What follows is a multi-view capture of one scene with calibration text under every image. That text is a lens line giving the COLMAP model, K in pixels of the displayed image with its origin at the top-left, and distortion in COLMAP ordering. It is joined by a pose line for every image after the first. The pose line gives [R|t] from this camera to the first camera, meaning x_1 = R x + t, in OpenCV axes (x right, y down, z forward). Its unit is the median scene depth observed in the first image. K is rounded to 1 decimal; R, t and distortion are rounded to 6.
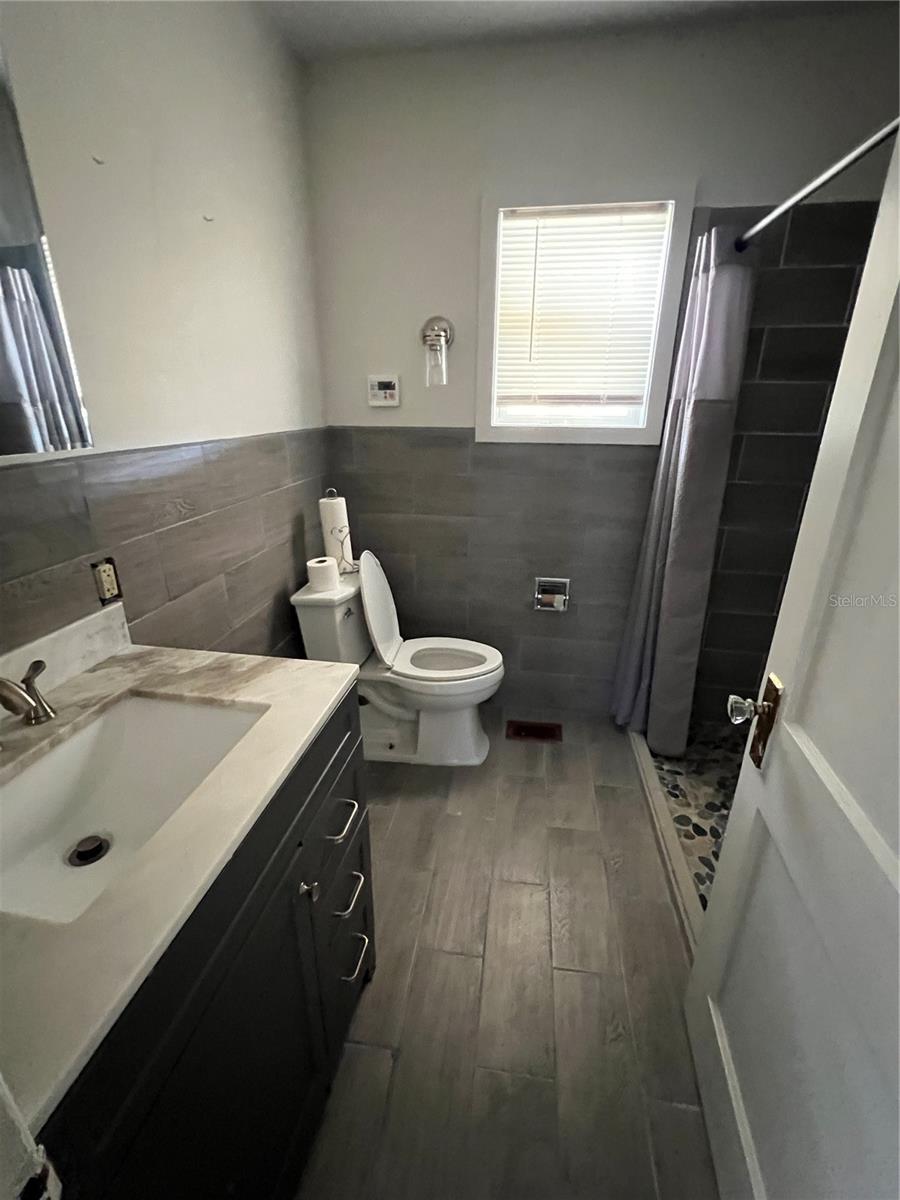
lens RADIAL K [[517.4, 0, 449.5], [0, 517.4, 600.6], [0, 0, 1]] dist [-0.002916, -0.000209]
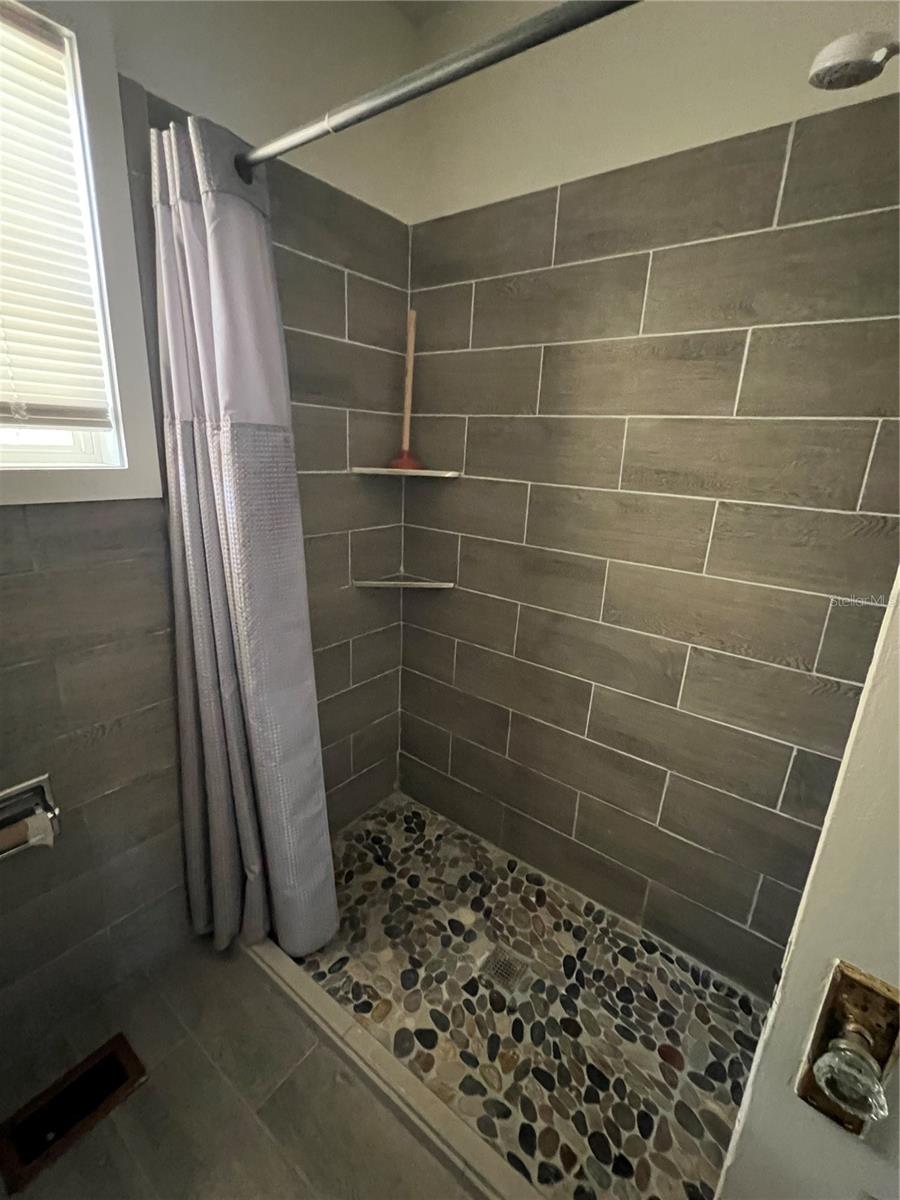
lens RADIAL K [[517.4, 0, 456.2], [0, 517.4, 602.0], [0, 0, 1]] dist [-0.002916, -0.000209]
pose [[0.472199, -0.231743, 0.850484, 0.042299], [0.275349, 0.955322, 0.107433, -0.163617], [-0.837383, 0.183451, 0.514913, 0.456834]]
